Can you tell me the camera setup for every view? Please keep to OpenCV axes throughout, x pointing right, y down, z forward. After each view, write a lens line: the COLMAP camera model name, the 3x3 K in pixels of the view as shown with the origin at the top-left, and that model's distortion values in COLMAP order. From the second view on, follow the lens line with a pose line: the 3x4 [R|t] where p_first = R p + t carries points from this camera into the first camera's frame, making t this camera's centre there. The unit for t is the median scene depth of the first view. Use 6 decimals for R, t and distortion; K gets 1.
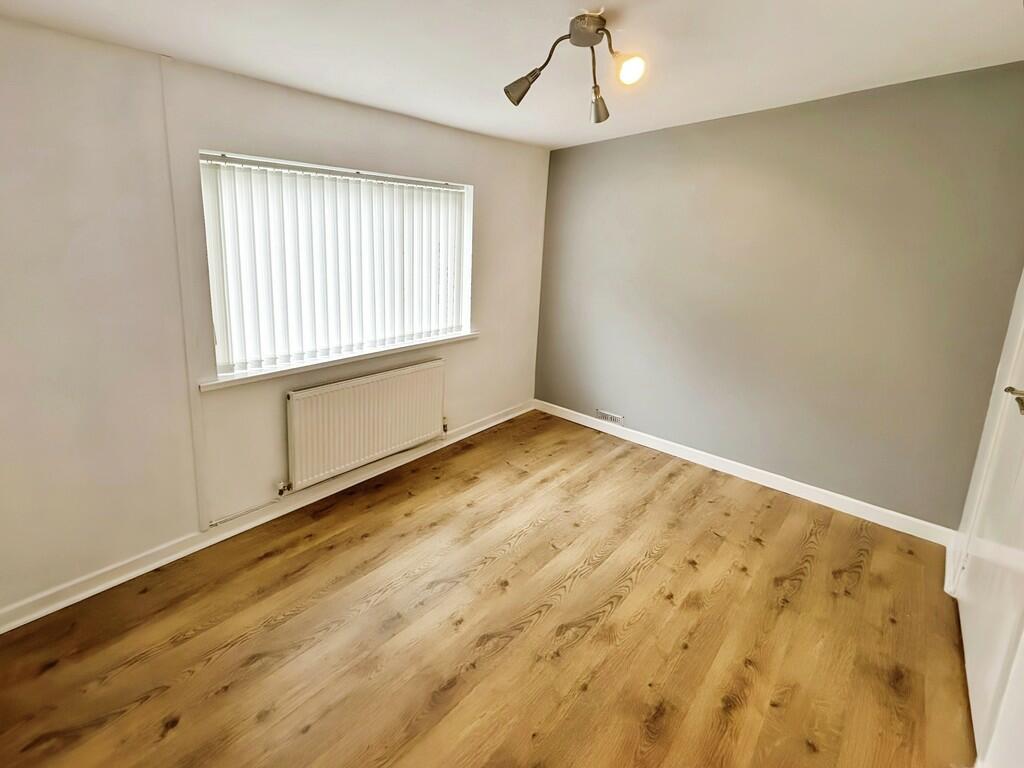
lens RADIAL K [[412.3, 0, 506.7], [0, 412.3, 385.9], [0, 0, 1]] dist [0.002054, -0.000035]
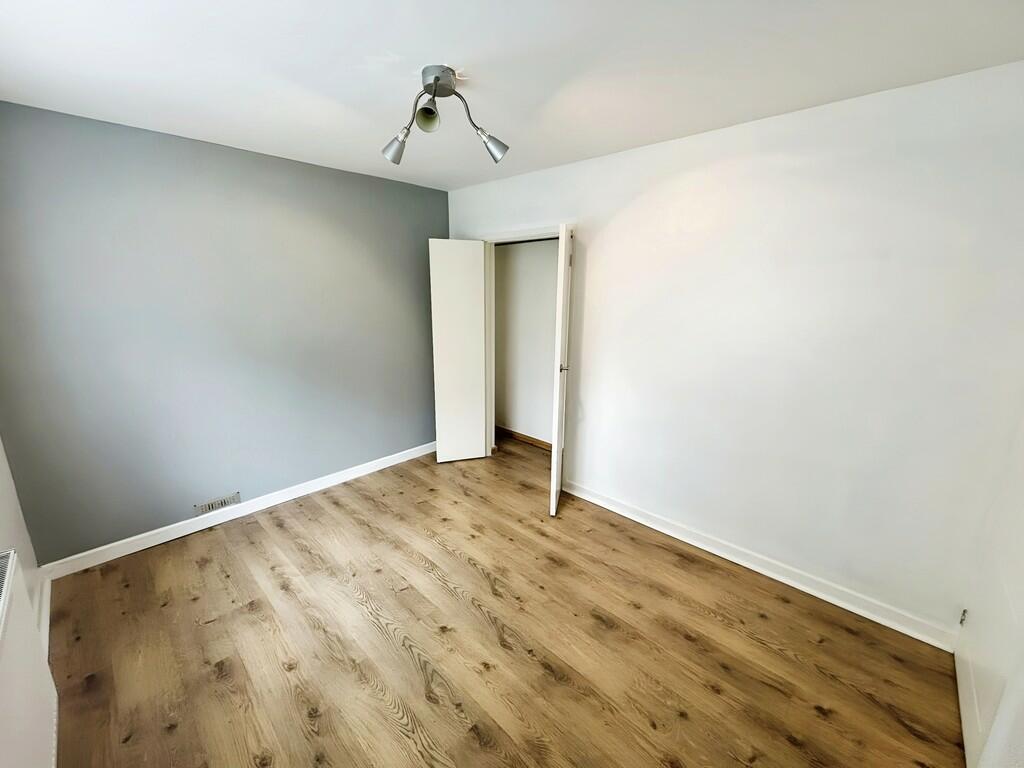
lens RADIAL K [[412.3, 0, 506.5], [0, 412.3, 384.7], [0, 0, 1]] dist [0.002054, -0.000035]
pose [[0.019487, -0.236830, 0.971356, -0.685610], [0.322018, 0.921256, 0.218155, -0.194069], [-0.946533, 0.308543, 0.094216, 0.475929]]
